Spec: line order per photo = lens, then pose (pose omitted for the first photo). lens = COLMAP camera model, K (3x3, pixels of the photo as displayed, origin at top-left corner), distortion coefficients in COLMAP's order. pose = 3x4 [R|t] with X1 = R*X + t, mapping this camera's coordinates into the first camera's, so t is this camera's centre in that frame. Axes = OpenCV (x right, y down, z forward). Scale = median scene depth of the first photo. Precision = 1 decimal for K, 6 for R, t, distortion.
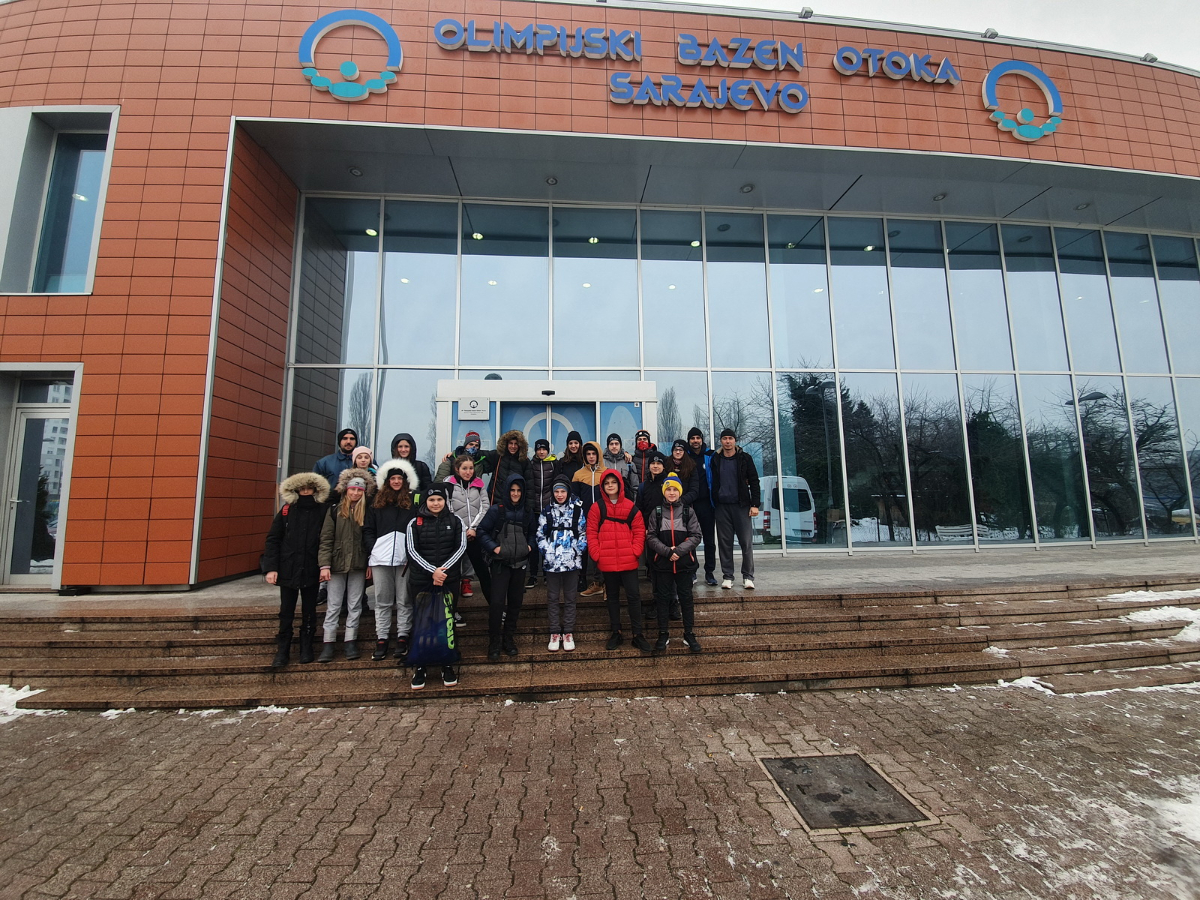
lens RADIAL K [[443.0, 0, 600.2], [0, 443.0, 433.7], [0, 0, 1]] dist [-0.003050, -0.007006]
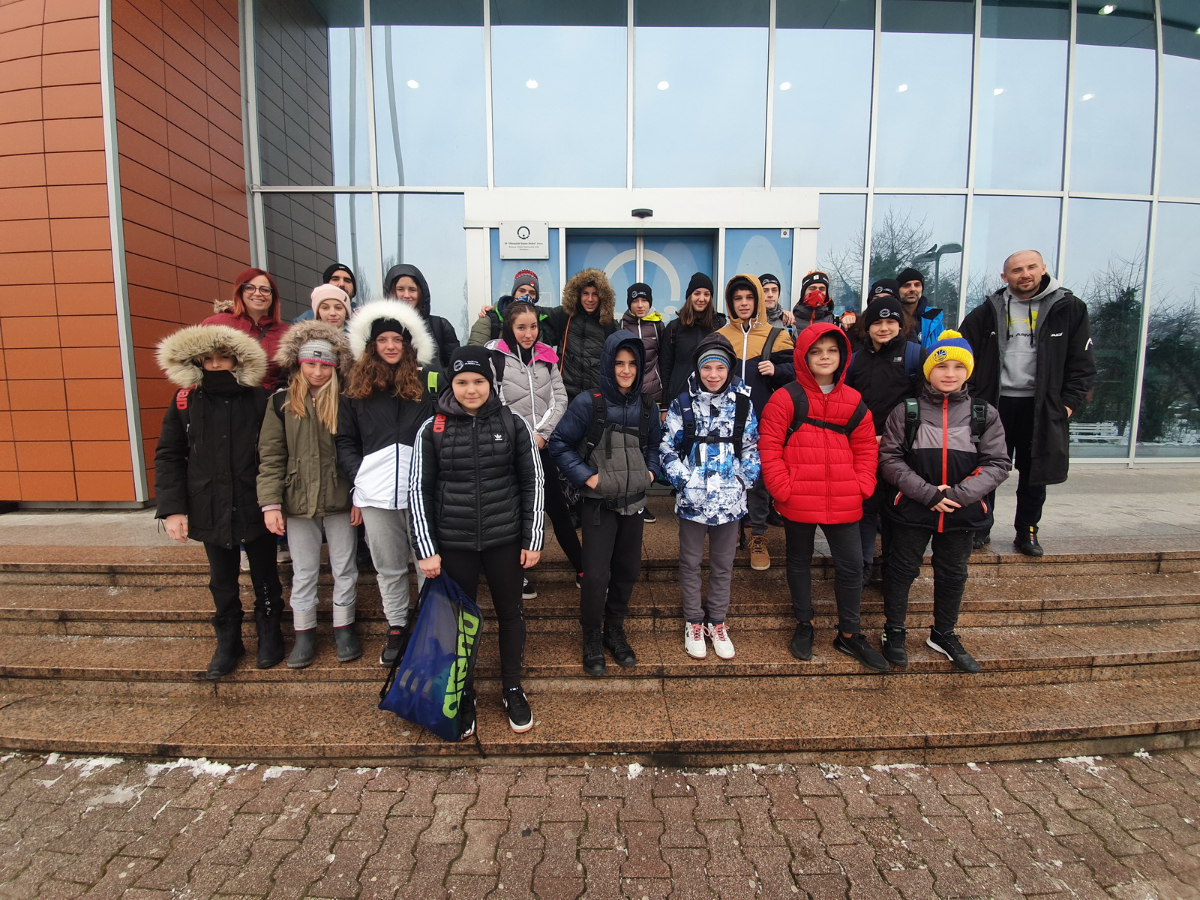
lens RADIAL K [[443.0, 0, 600.2], [0, 443.0, 433.7], [0, 0, 1]] dist [-0.003050, -0.007006]
pose [[0.997259, 0.017035, -0.072002, -0.194063], [0.001301, 0.968949, 0.247257, 0.084880], [0.073978, -0.246673, 0.966271, 0.530210]]
